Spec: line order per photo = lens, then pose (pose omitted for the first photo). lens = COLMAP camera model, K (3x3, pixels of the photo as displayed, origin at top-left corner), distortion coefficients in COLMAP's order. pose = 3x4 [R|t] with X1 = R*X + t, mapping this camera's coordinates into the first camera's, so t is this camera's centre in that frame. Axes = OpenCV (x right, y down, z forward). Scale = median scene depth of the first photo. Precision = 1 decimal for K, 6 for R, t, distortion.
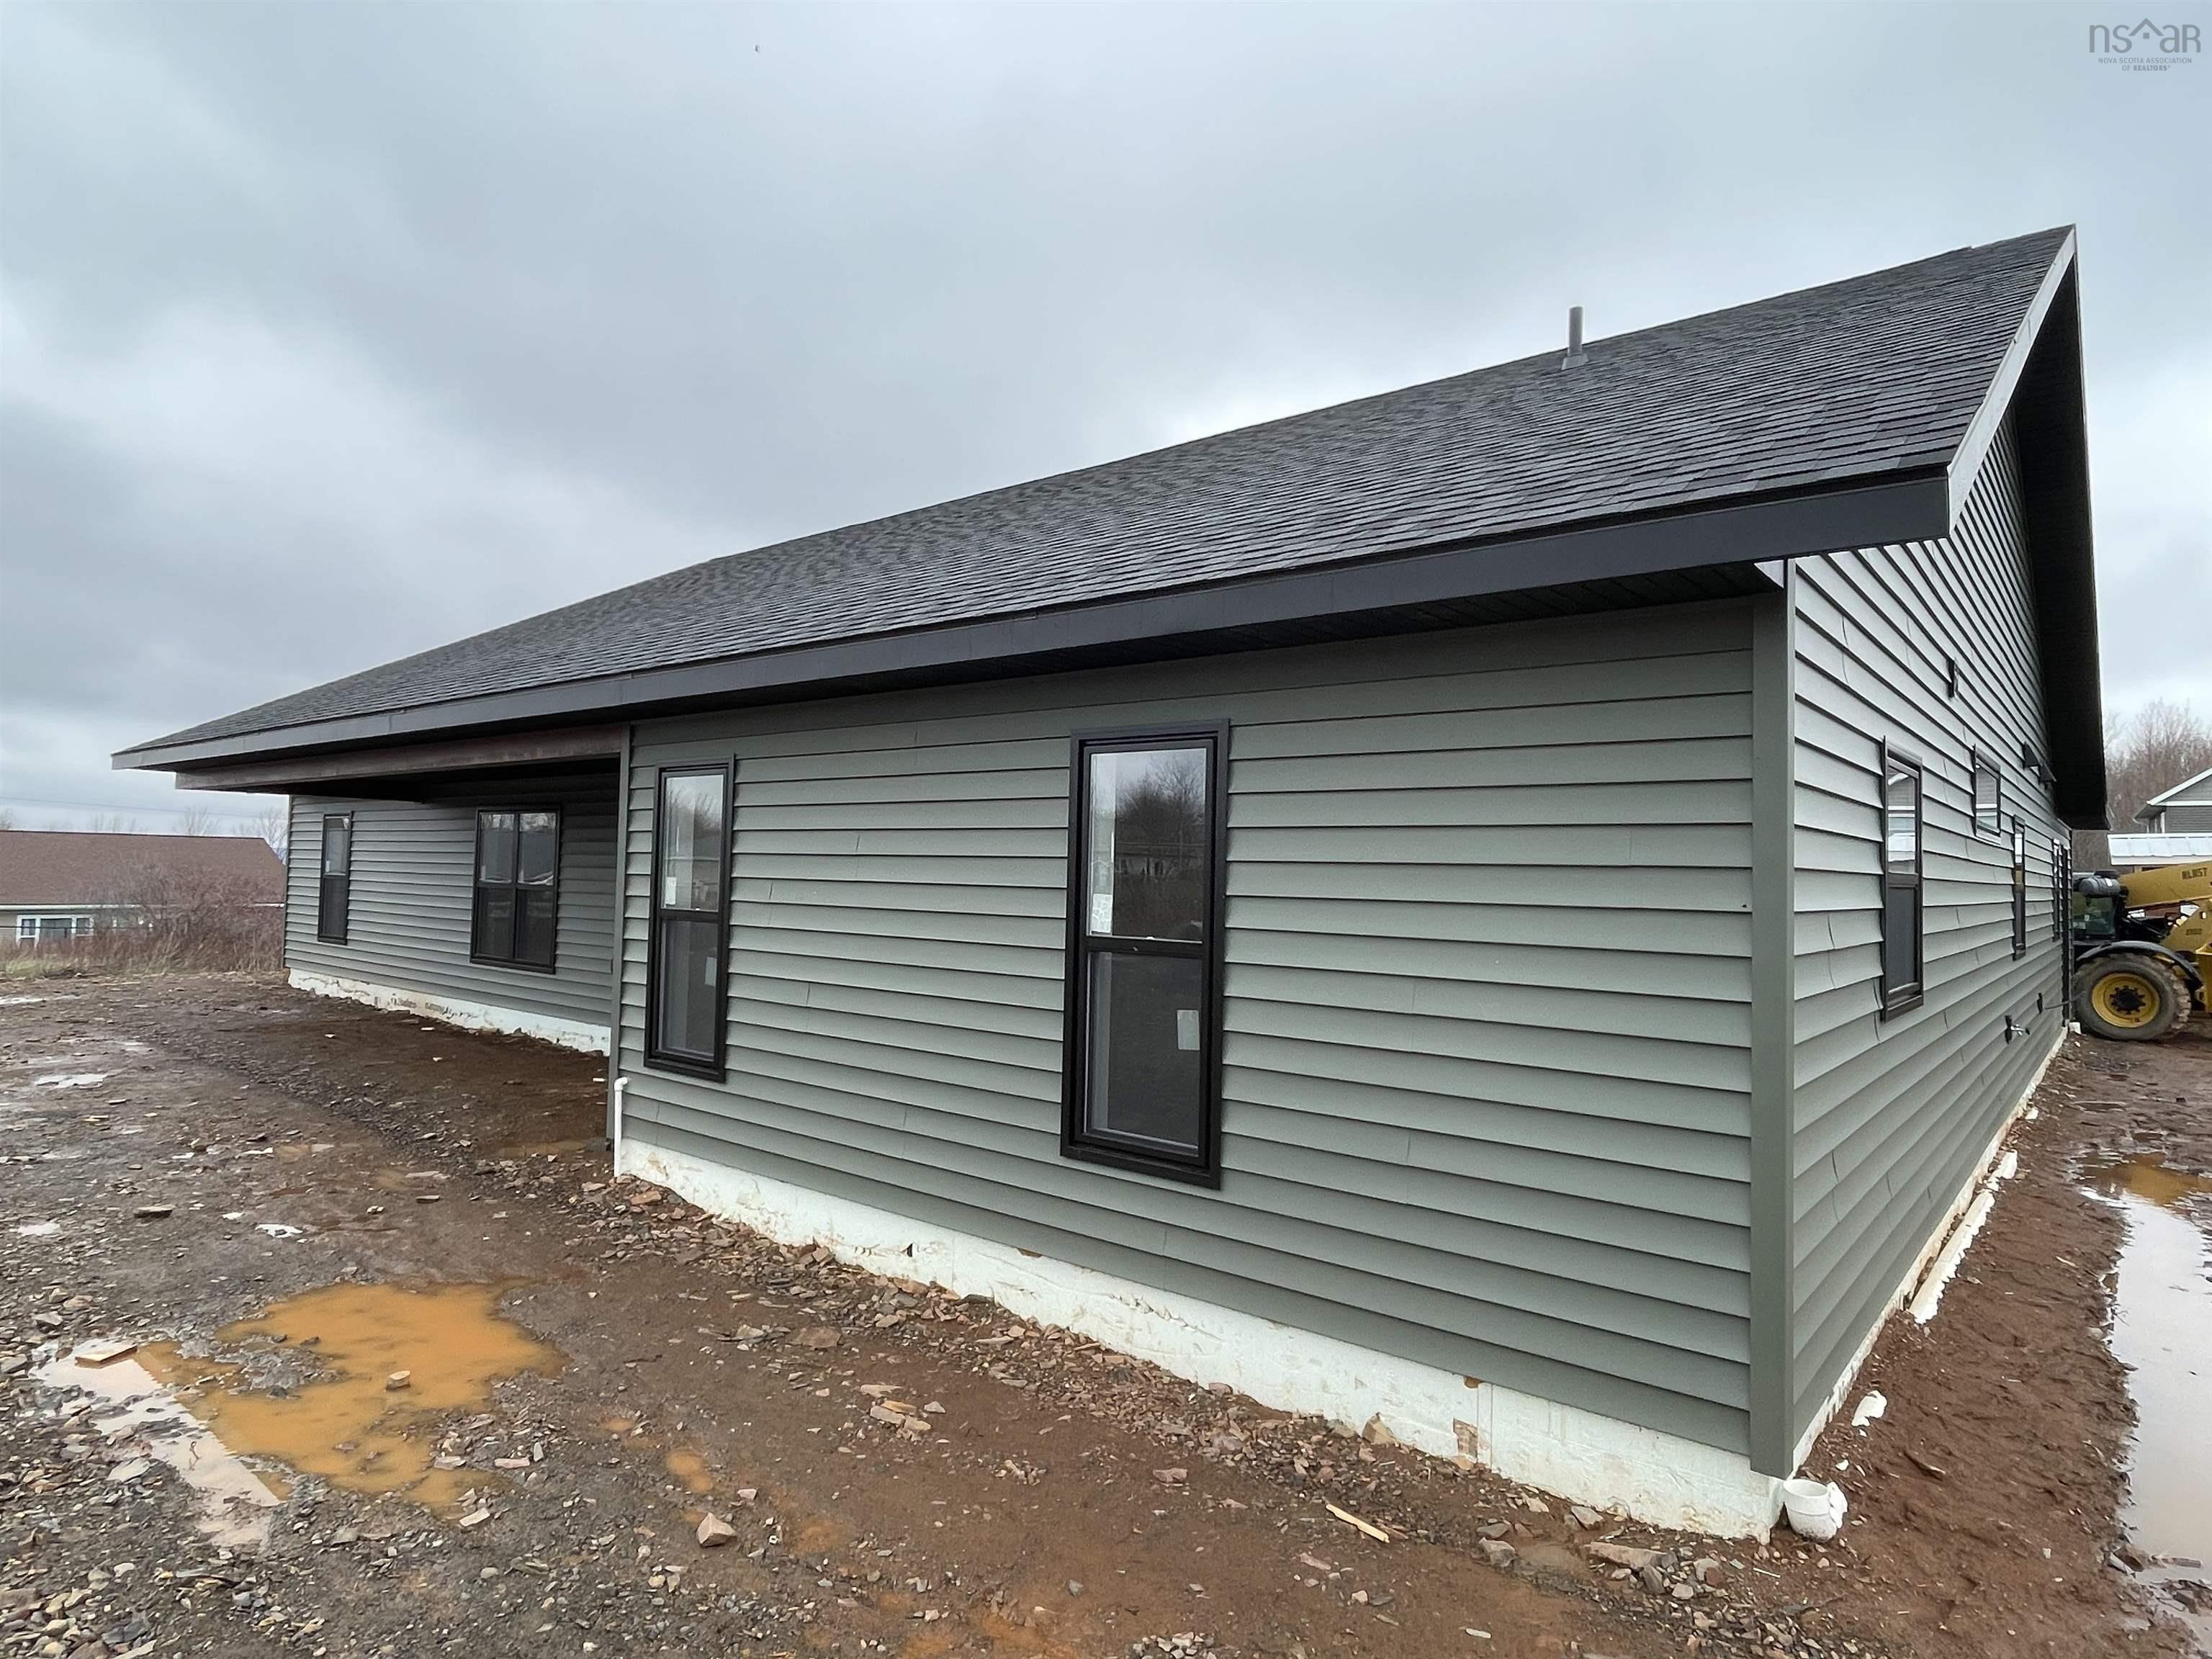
lens RADIAL K [[1248.5, 0, 1106.0], [0, 1248.5, 829.5], [0, 0, 1]] dist [0.001528, 0.000279]
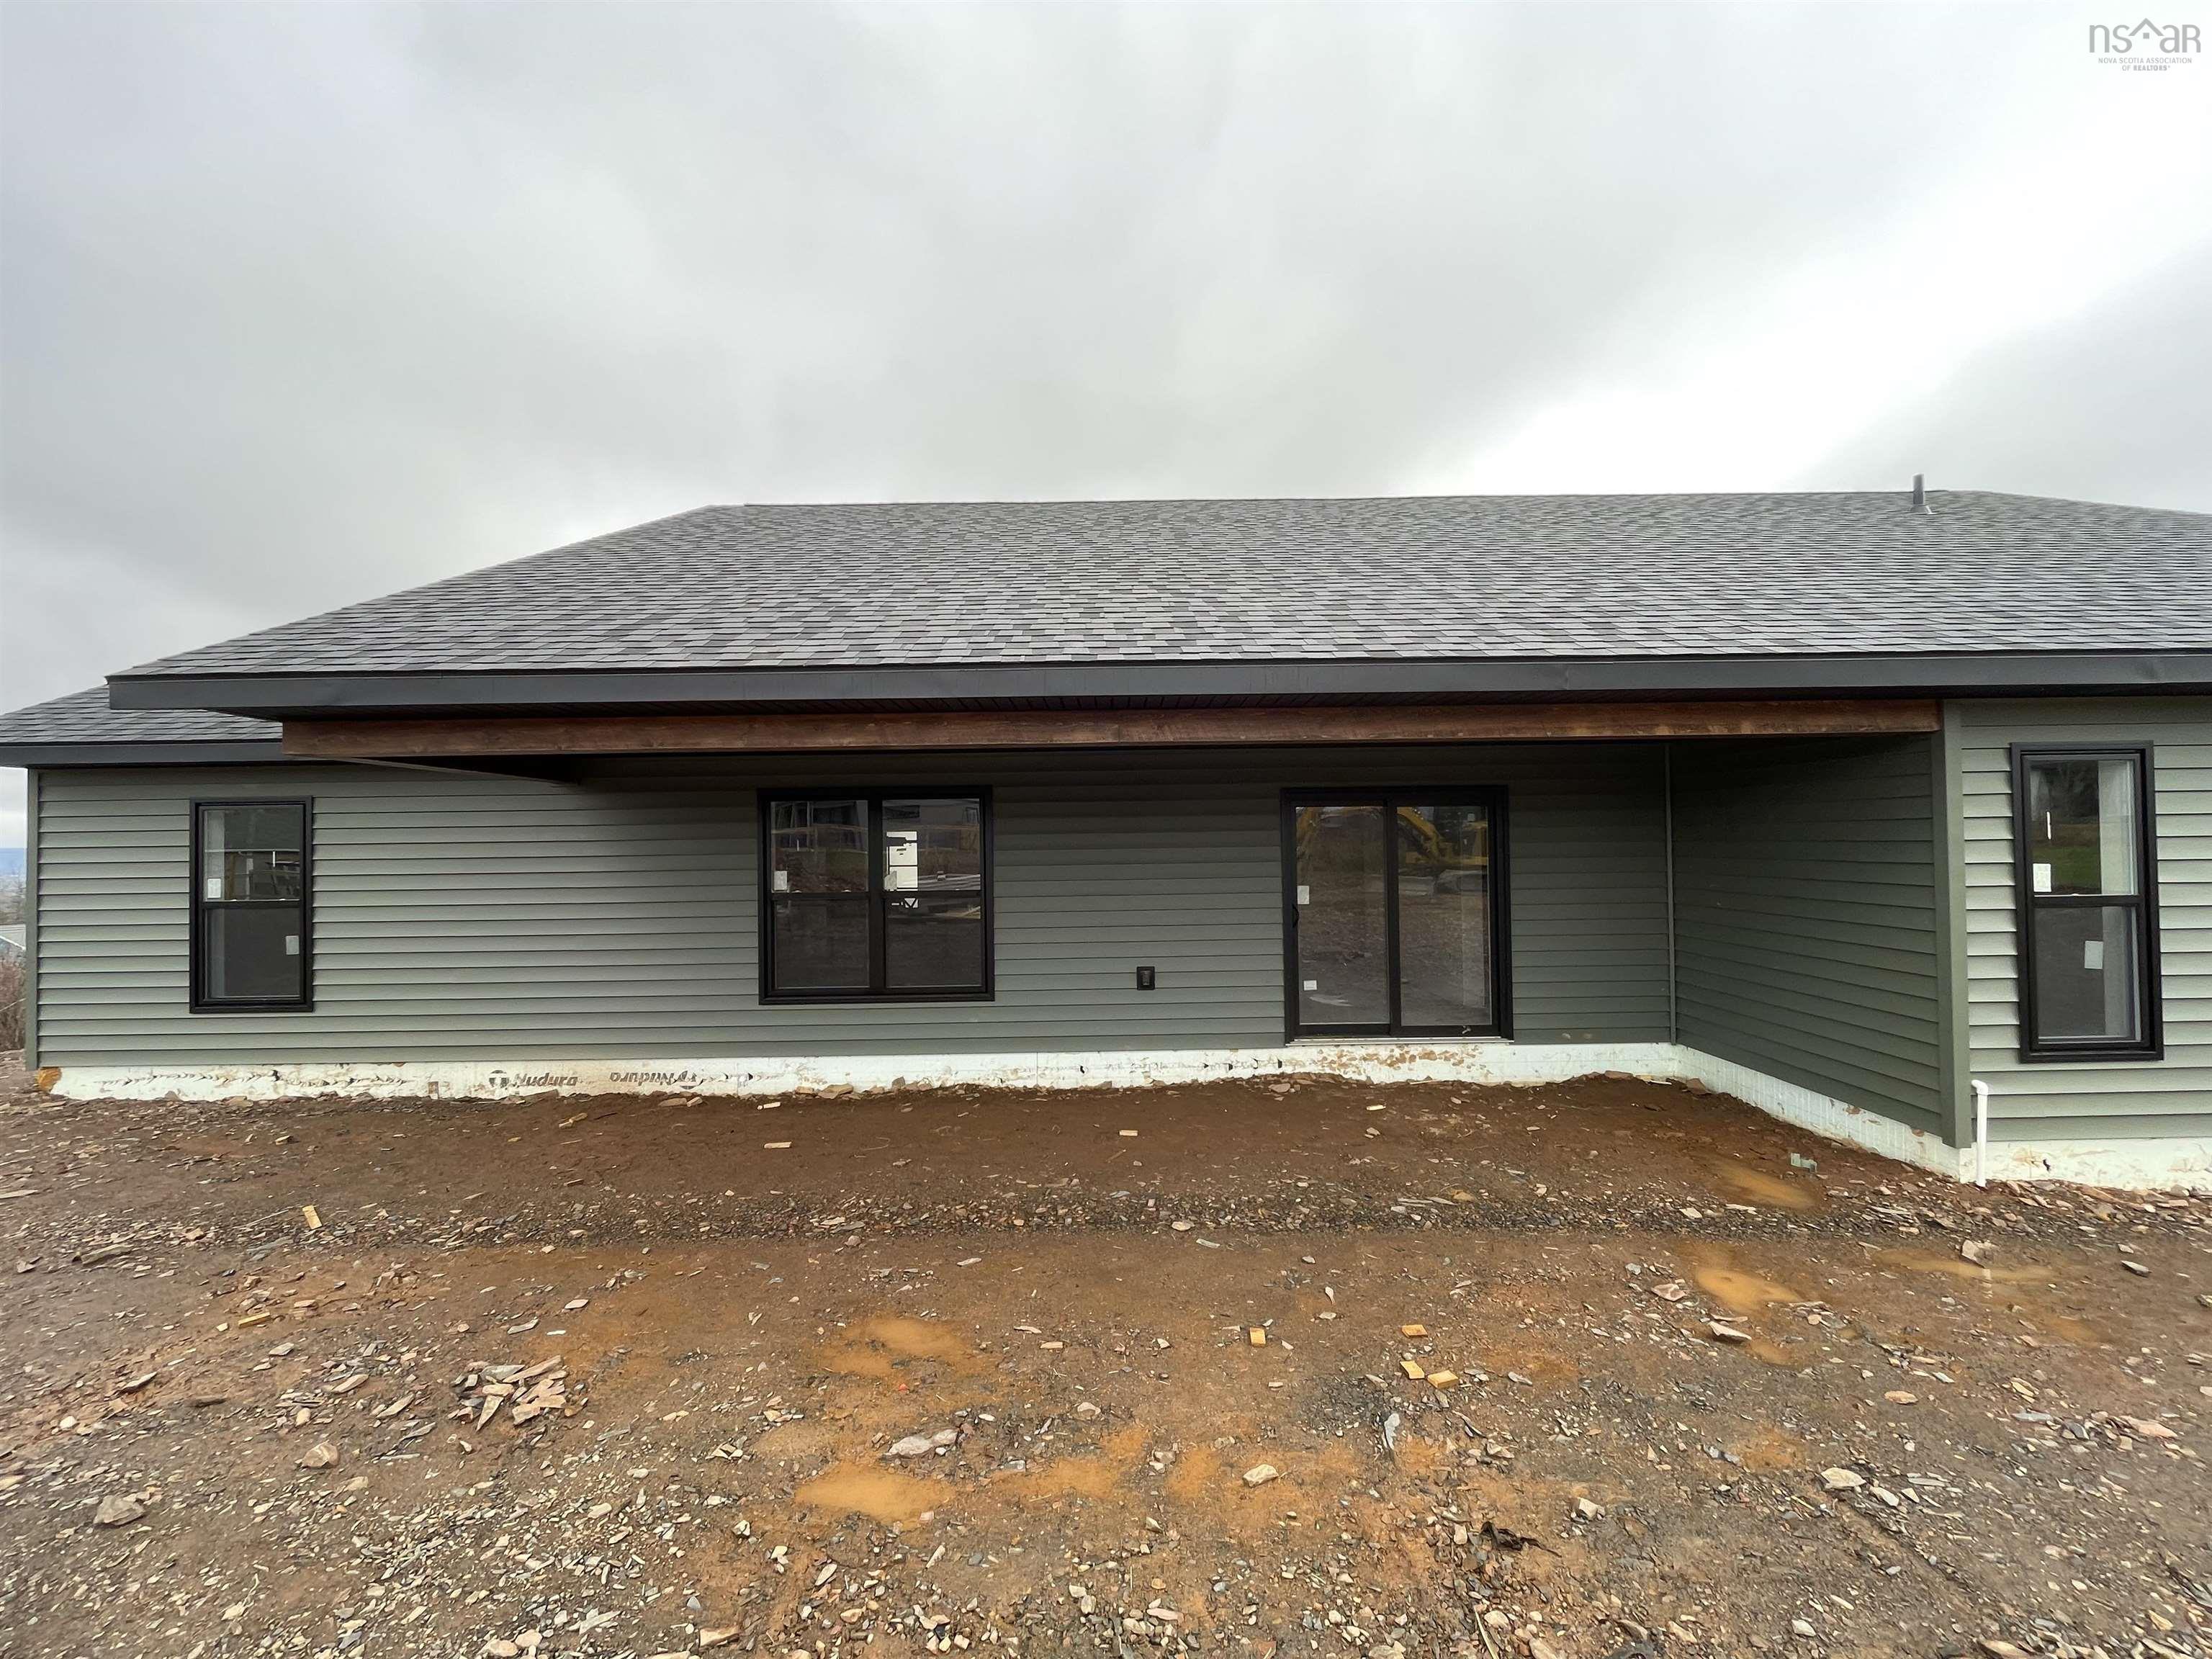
lens RADIAL K [[897.6, 0, 1106.0], [0, 897.6, 829.5], [0, 0, 1]] dist [-0.001466, -0.000252]
pose [[0.773020, -0.028728, 0.633731, -1.399785], [0.011764, 0.999451, 0.030957, -0.019518], [-0.634273, -0.016475, 0.772934, 0.961417]]
